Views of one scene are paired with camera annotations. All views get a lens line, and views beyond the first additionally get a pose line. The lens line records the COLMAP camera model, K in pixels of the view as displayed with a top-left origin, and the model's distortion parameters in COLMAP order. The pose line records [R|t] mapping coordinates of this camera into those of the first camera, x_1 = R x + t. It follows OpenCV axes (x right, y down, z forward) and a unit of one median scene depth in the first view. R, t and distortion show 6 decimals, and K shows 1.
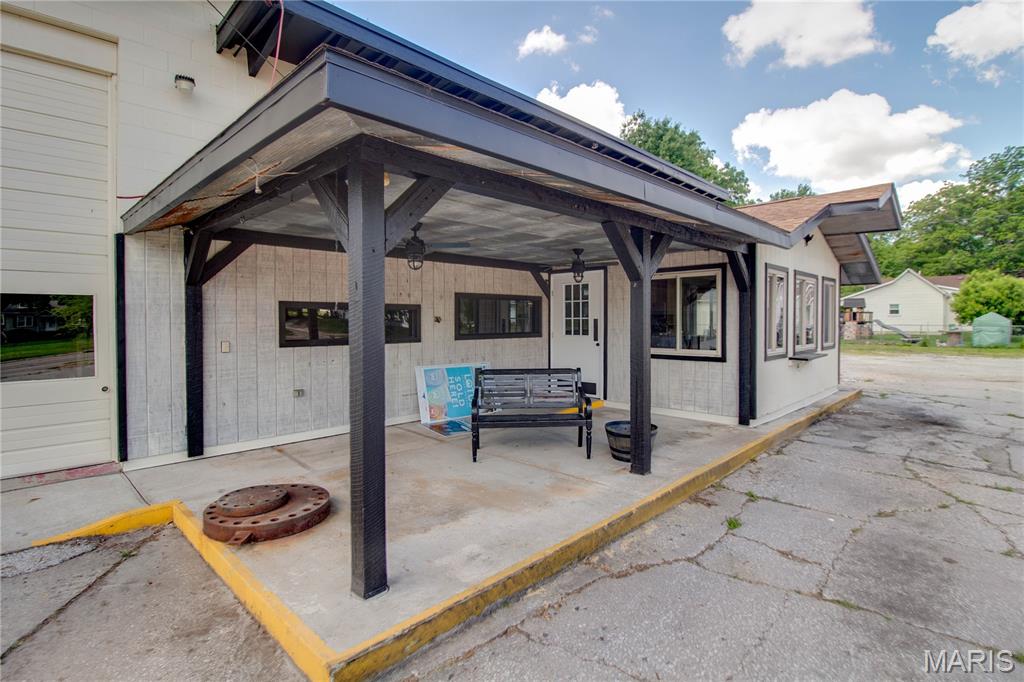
lens RADIAL K [[502.9, 0, 529.0], [0, 502.9, 325.6], [0, 0, 1]] dist [-0.017313, -0.006457]
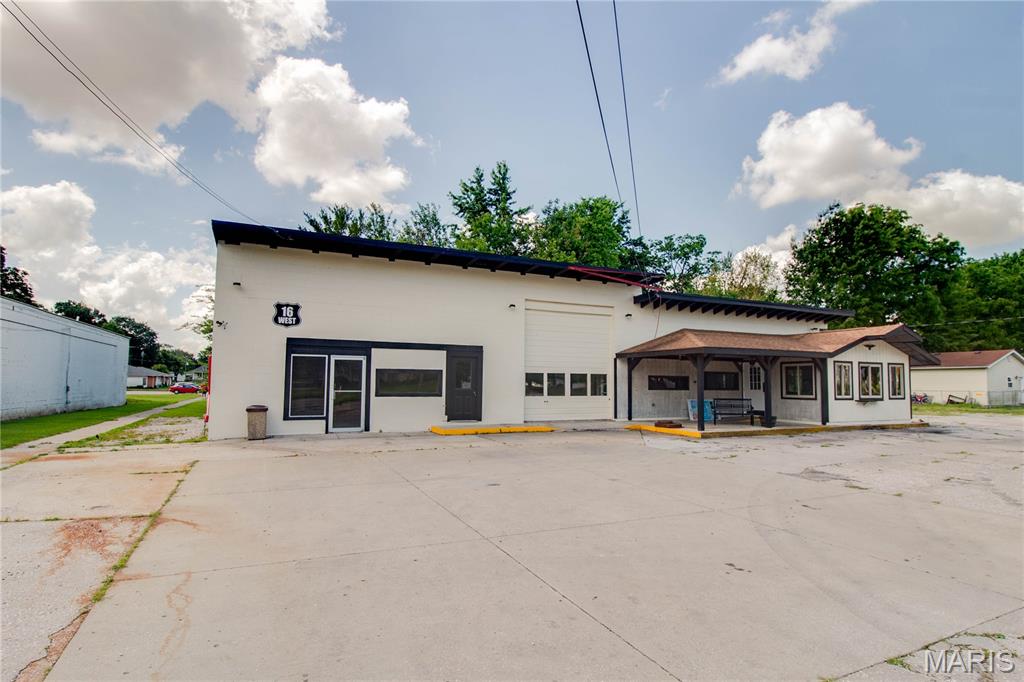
lens RADIAL K [[531.2, 0, 512.0], [0, 531.2, 341.0], [0, 0, 1]] dist [-0.003098, -0.000873]
pose [[0.922599, -0.019654, -0.385261, 0.015858], [-0.016622, 0.995748, -0.090604, 0.065000], [0.385403, 0.089995, 0.918349, -2.987789]]
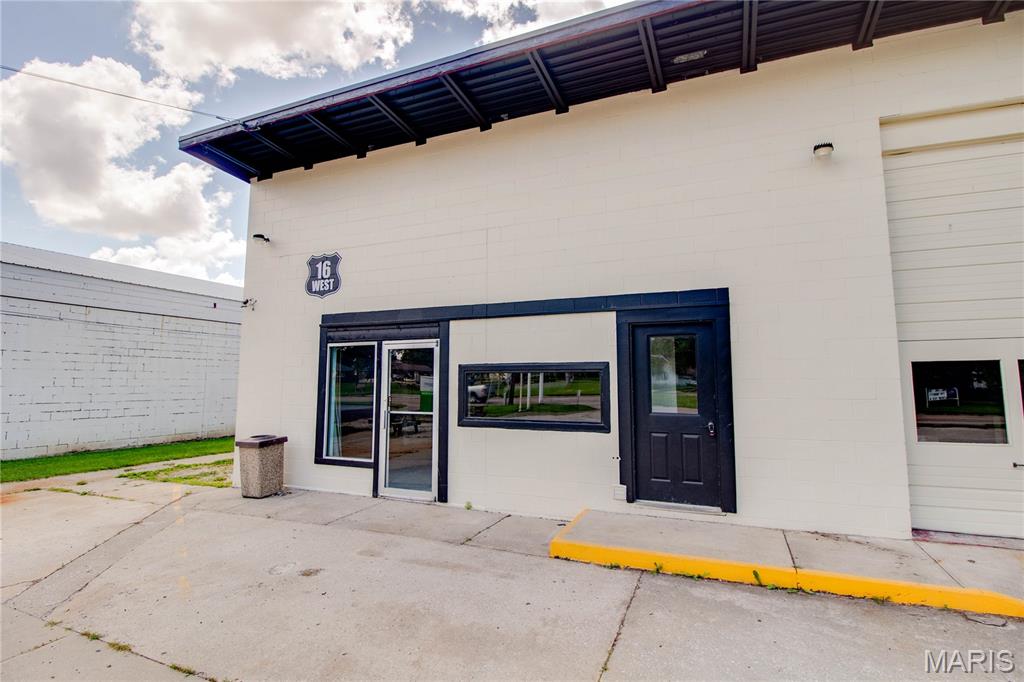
lens RADIAL K [[492.3, 0, 514.5], [0, 492.3, 330.0], [0, 0, 1]] dist [0.002143, -0.014139]
pose [[0.331043, -0.097808, -0.938533, -0.646127], [-0.013164, 0.994038, -0.108236, 0.004237], [0.943524, 0.048186, 0.327782, -0.629087]]
